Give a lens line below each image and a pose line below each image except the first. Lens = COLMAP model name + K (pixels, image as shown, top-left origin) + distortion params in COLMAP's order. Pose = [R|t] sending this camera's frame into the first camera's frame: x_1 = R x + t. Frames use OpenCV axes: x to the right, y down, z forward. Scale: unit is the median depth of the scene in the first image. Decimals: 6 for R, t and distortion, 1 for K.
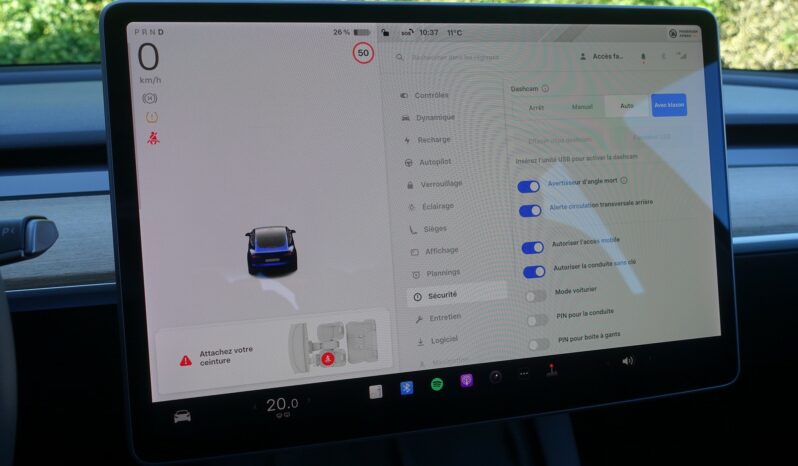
lens RADIAL K [[736.3, 0, 402.2], [0, 736.3, 231.5], [0, 0, 1]] dist [-0.008328, -0.006752]
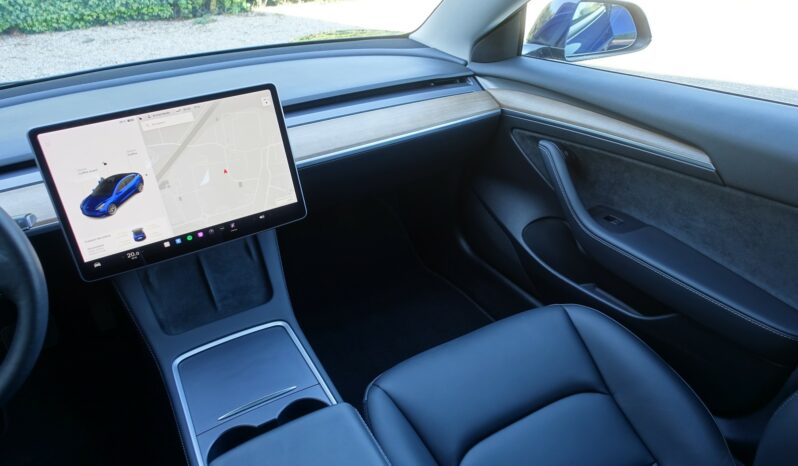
lens RADIAL K [[547.2, 0, 401.5], [0, 547.2, 228.1], [0, 0, 1]] dist [-0.004734, -0.002611]
pose [[0.967130, -0.174100, 0.185337, 0.478942], [0.121558, 0.956722, 0.264398, -0.306941], [-0.223347, -0.233178, 0.946438, -1.254125]]
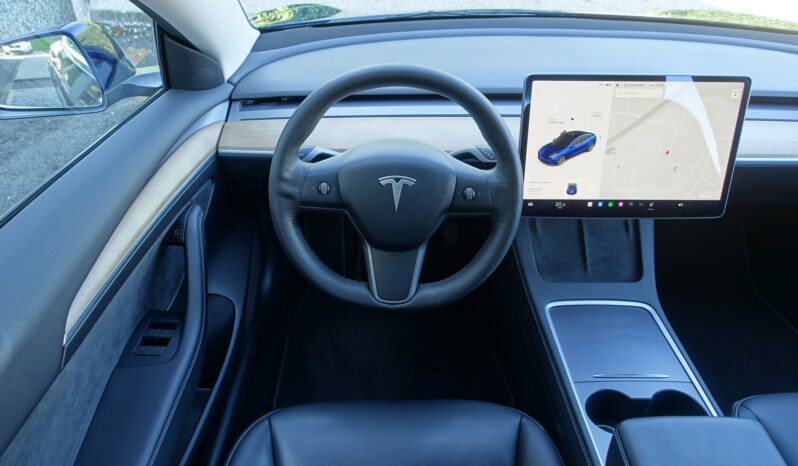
lens RADIAL K [[547.2, 0, 401.5], [0, 547.2, 228.1], [0, 0, 1]] dist [-0.004734, -0.002611]
pose [[0.969165, 0.148489, -0.196647, -0.343996], [-0.075992, 0.939252, 0.334710, -0.405448], [0.234401, -0.309446, 0.921574, -1.362110]]
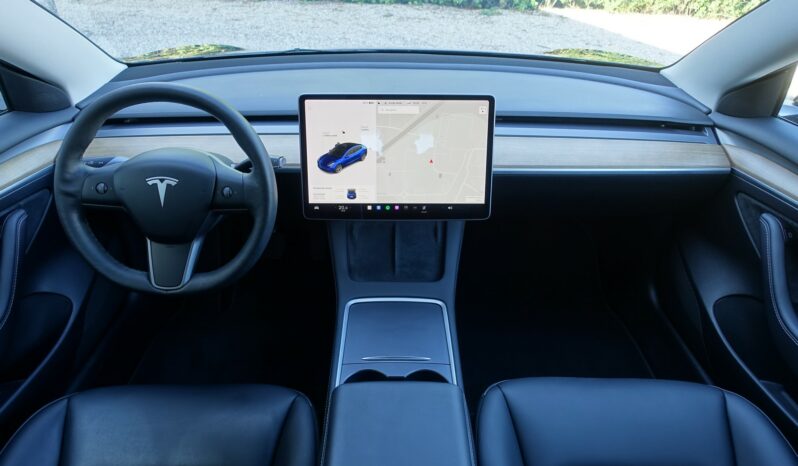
lens RADIAL K [[547.2, 0, 401.5], [0, 547.2, 228.1], [0, 0, 1]] dist [-0.004734, -0.002611]
pose [[0.969149, 0.128230, -0.210495, 0.688078], [-0.071089, 0.963143, 0.259426, -0.384576], [0.236003, -0.236458, 0.942544, -1.478647]]
